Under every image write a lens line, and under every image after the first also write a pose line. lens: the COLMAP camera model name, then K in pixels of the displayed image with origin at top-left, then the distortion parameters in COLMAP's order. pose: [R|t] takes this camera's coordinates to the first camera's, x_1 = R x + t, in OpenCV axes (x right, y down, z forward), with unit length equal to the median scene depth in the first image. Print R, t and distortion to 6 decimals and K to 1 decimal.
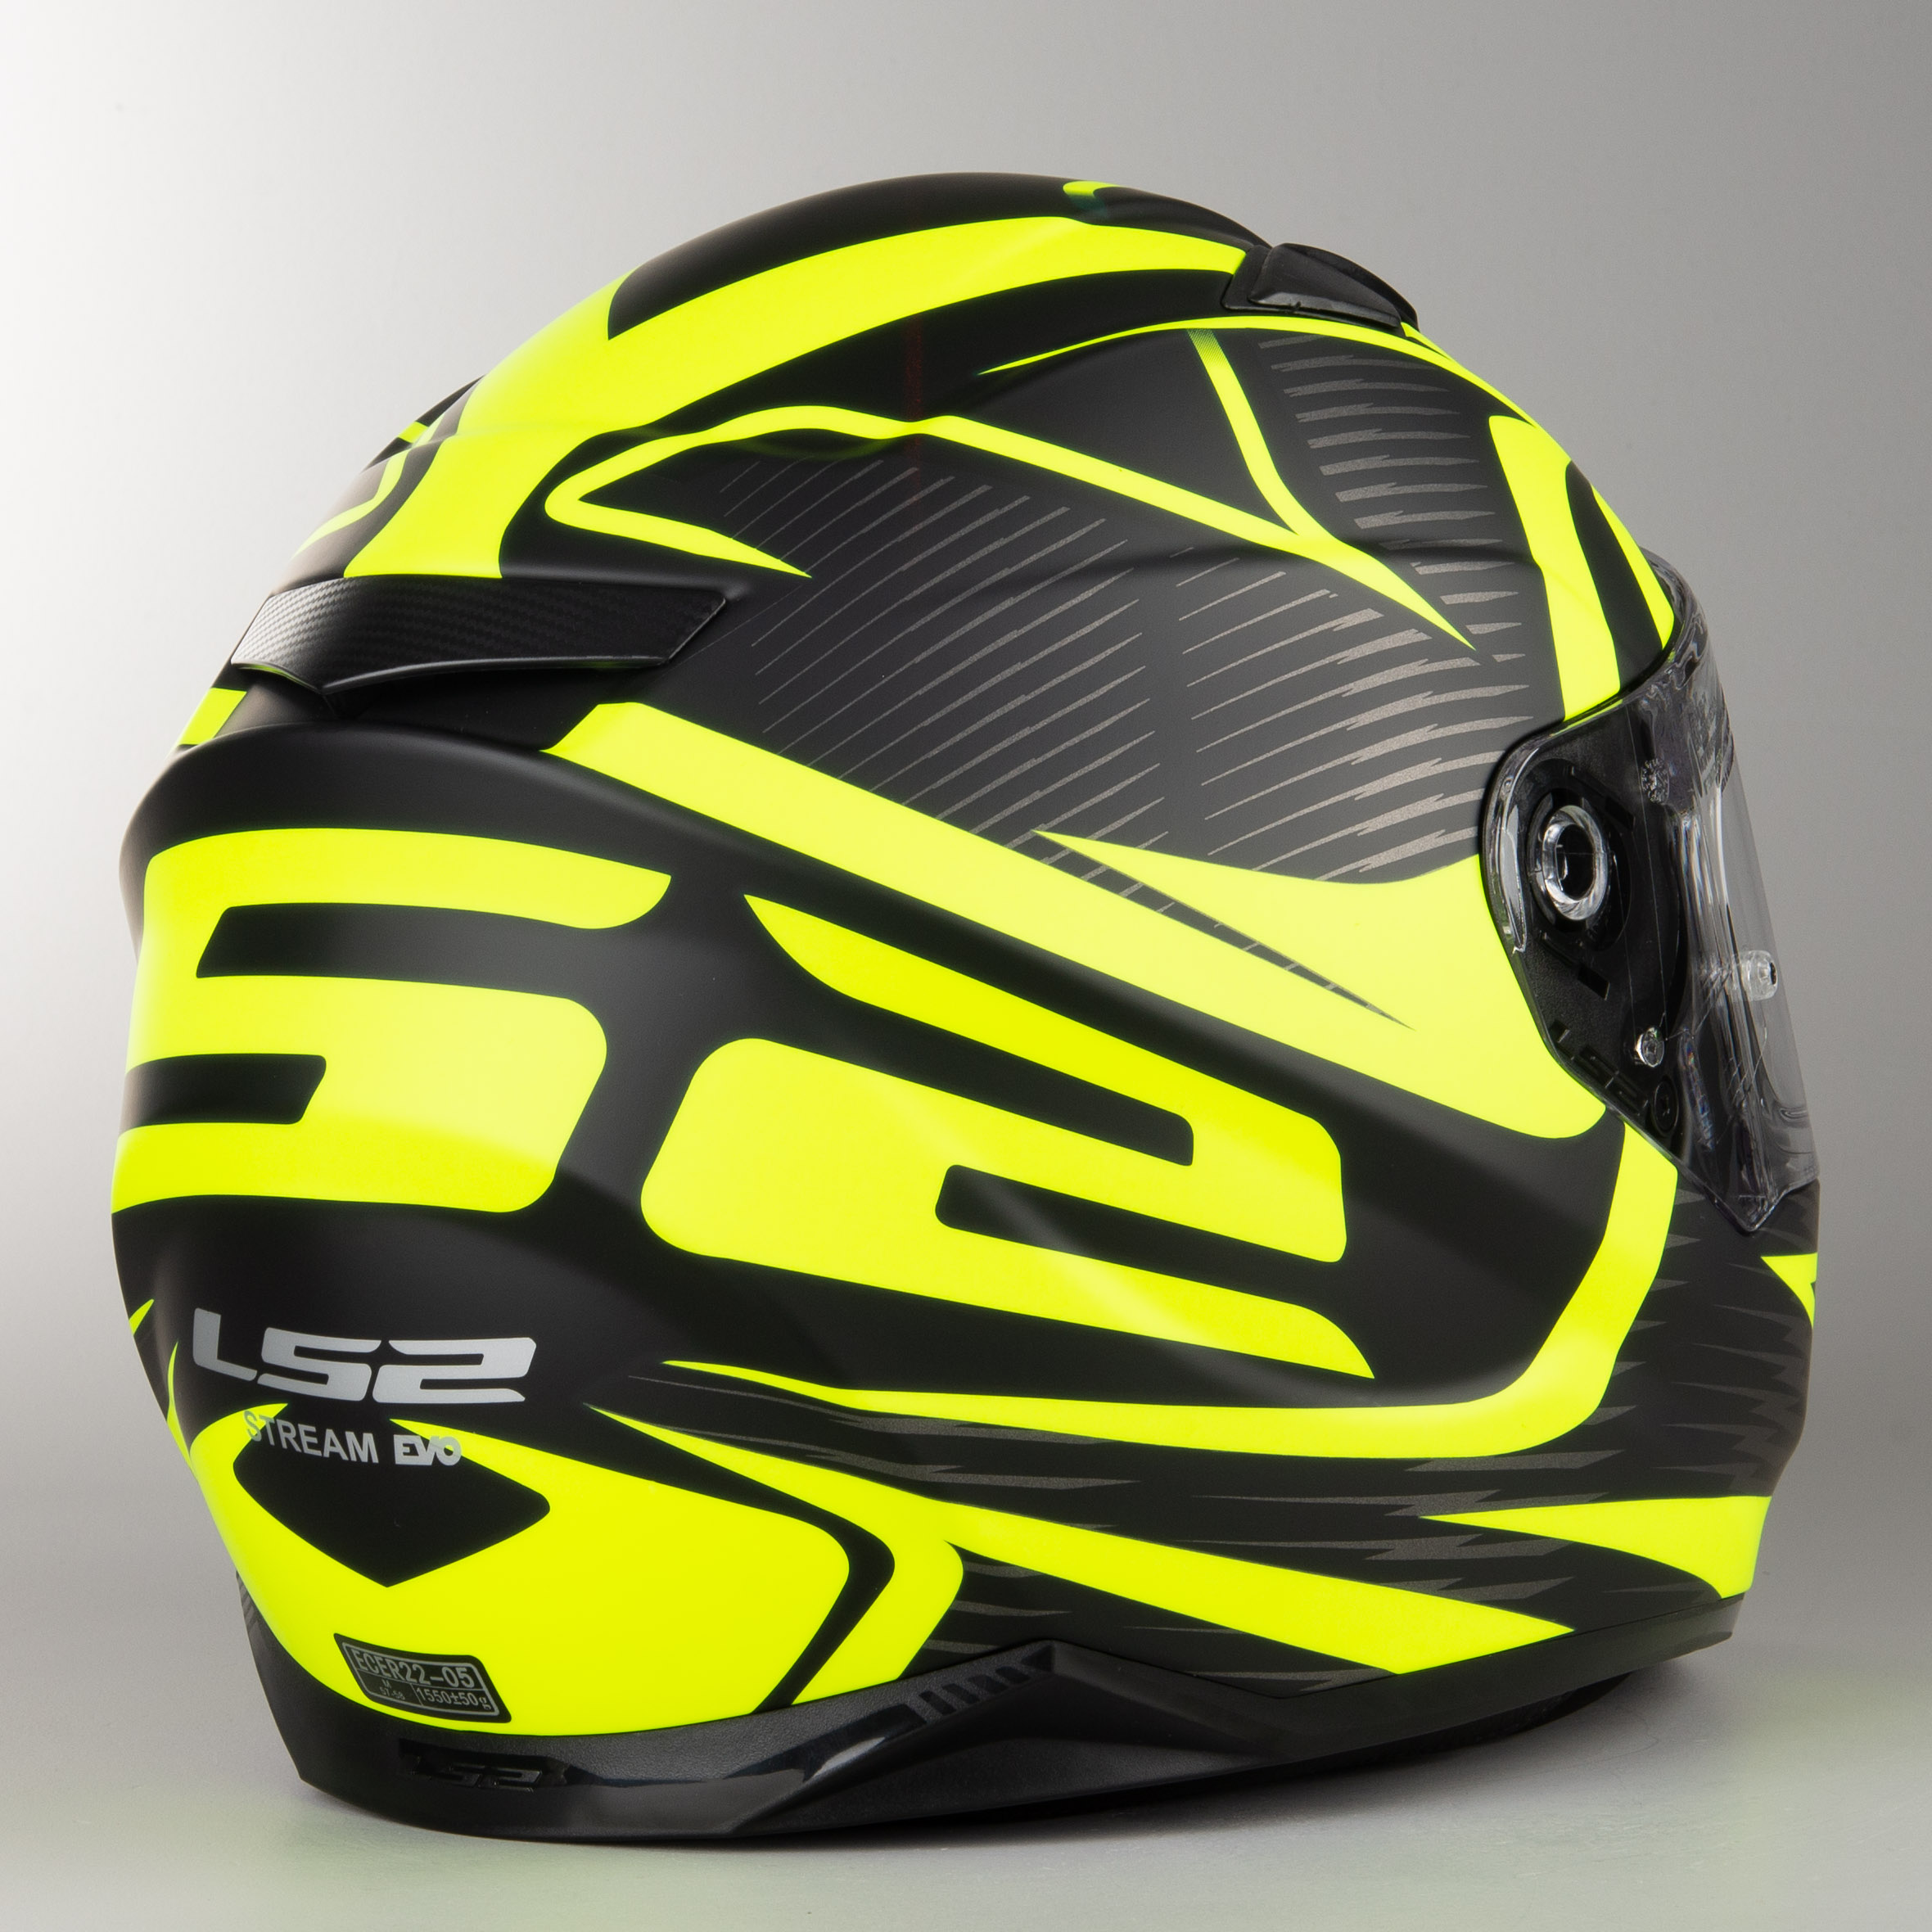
lens RADIAL K [[6287.2, 0, 1114.5], [0, 6287.2, 951.8], [0, 0, 1]] dist [0.308999, 0.000000]
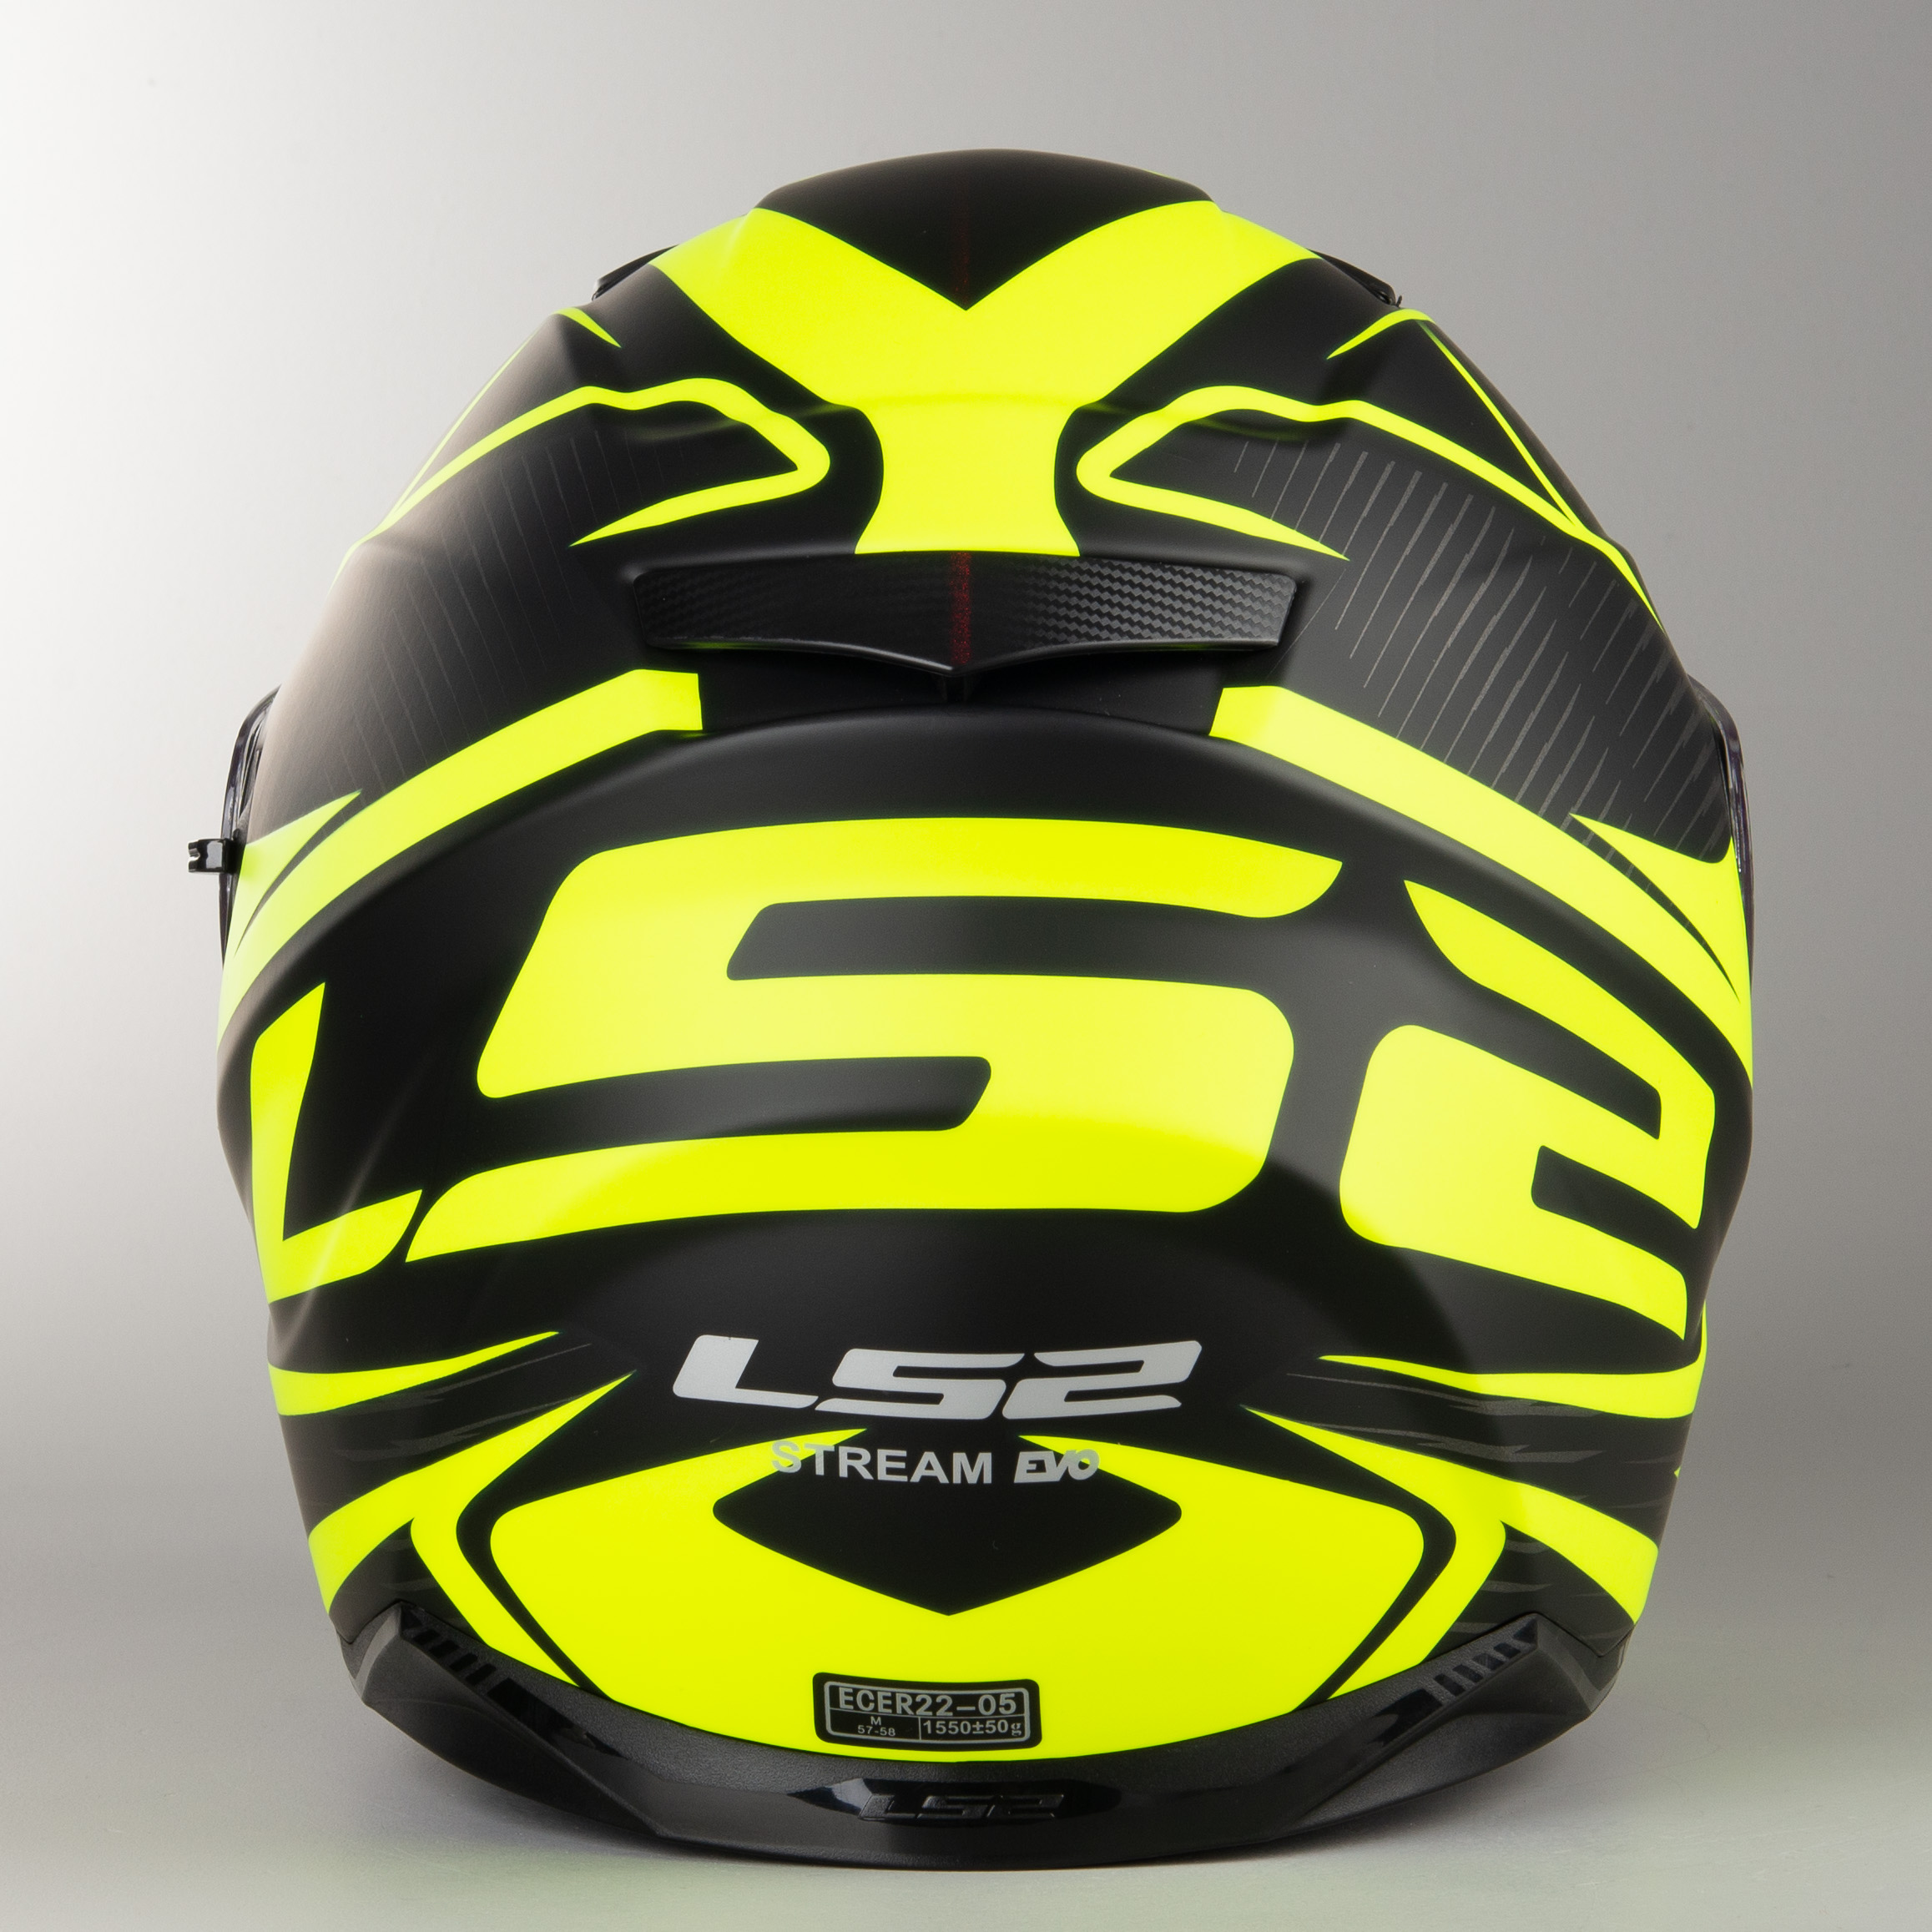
lens RADIAL K [[6287.2, 0, 955.1], [0, 6287.2, 961.6], [0, 0, 1]] dist [0.308999, 0.000000]
pose [[0.786345, -0.020720, 0.617440, -0.708285], [0.020571, 0.999761, 0.007352, -0.004825], [-0.617445, 0.006920, 0.786584, 0.258048]]
